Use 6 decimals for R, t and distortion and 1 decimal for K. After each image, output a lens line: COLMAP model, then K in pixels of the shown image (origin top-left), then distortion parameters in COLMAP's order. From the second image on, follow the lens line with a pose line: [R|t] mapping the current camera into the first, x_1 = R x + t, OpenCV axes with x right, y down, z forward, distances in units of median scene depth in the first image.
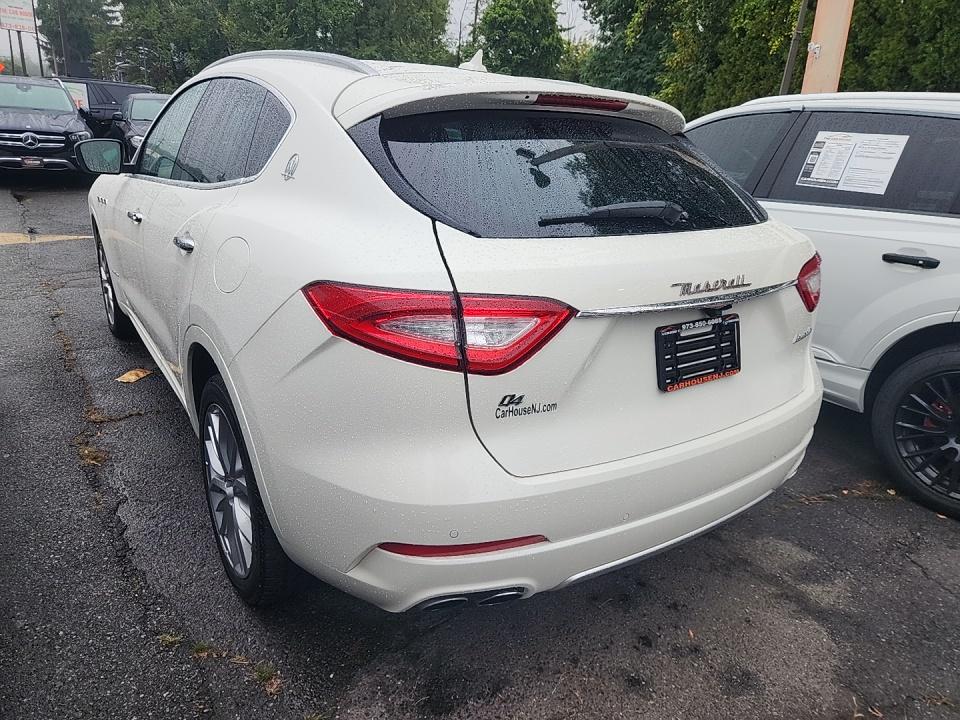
lens RADIAL K [[673.5, 0, 474.1], [0, 673.5, 368.7], [0, 0, 1]] dist [0.025583, -0.003550]
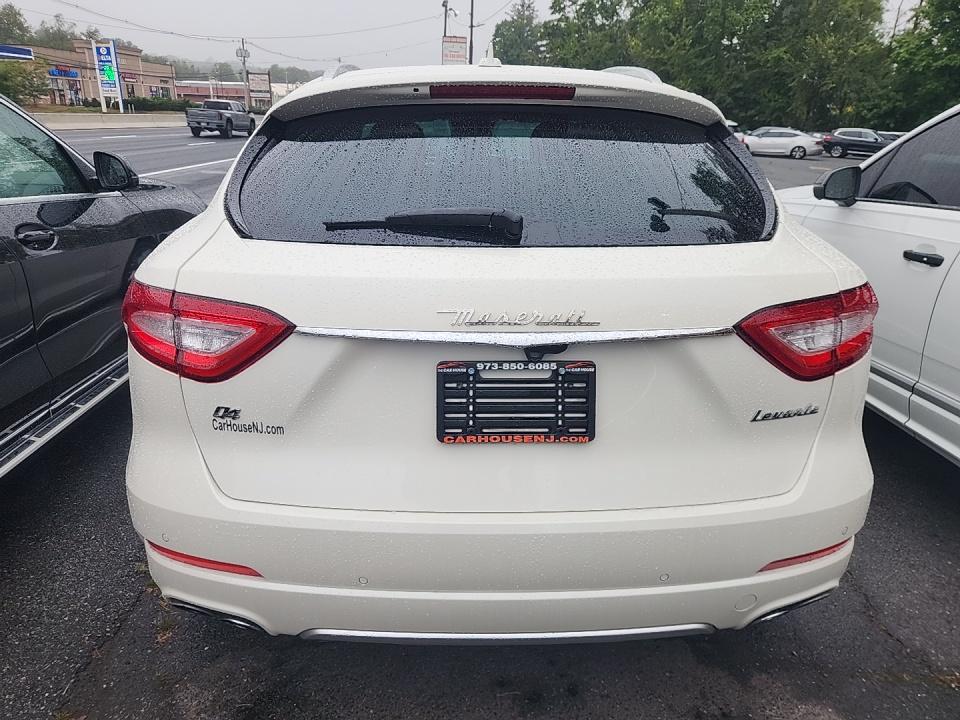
lens RADIAL K [[662.1, 0, 456.3], [0, 662.1, 347.5], [0, 0, 1]] dist [0.029599, -0.003772]
pose [[0.837361, 0.132276, -0.530405, 0.642176], [-0.152851, 0.988236, 0.005143, -0.077250], [0.524846, 0.076766, 0.847729, 0.309082]]
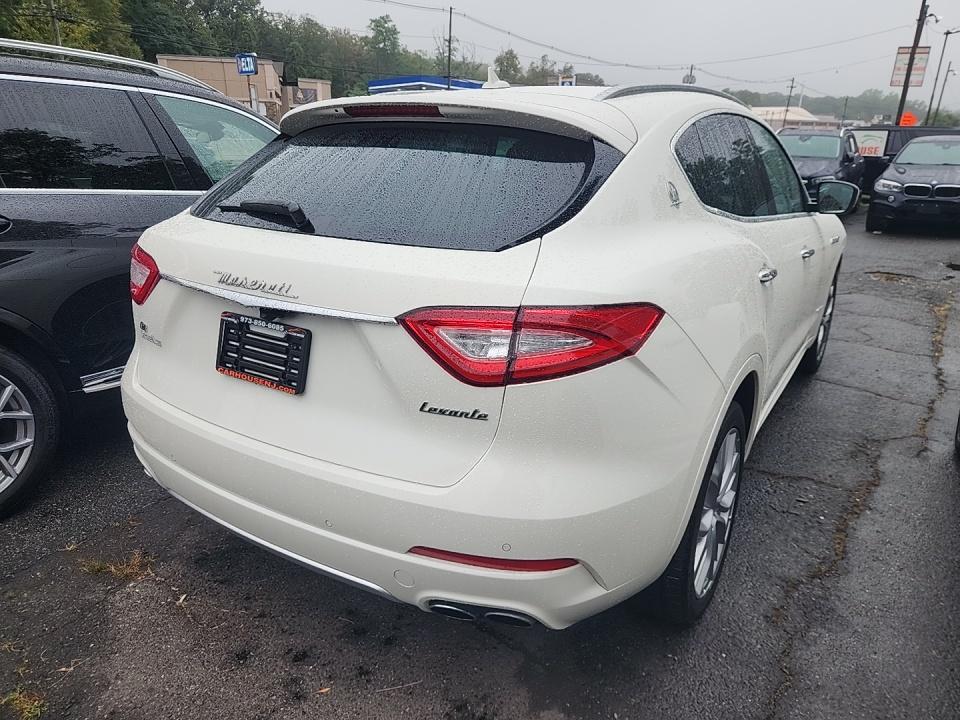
lens RADIAL K [[657.8, 0, 480.0], [0, 657.8, 360.0], [0, 0, 1]] dist [0.021098, -0.001990]
pose [[0.386403, 0.246637, -0.888742, 1.260151], [-0.311426, 0.941882, 0.125983, -0.225180], [0.868163, 0.228097, 0.440755, 0.823872]]
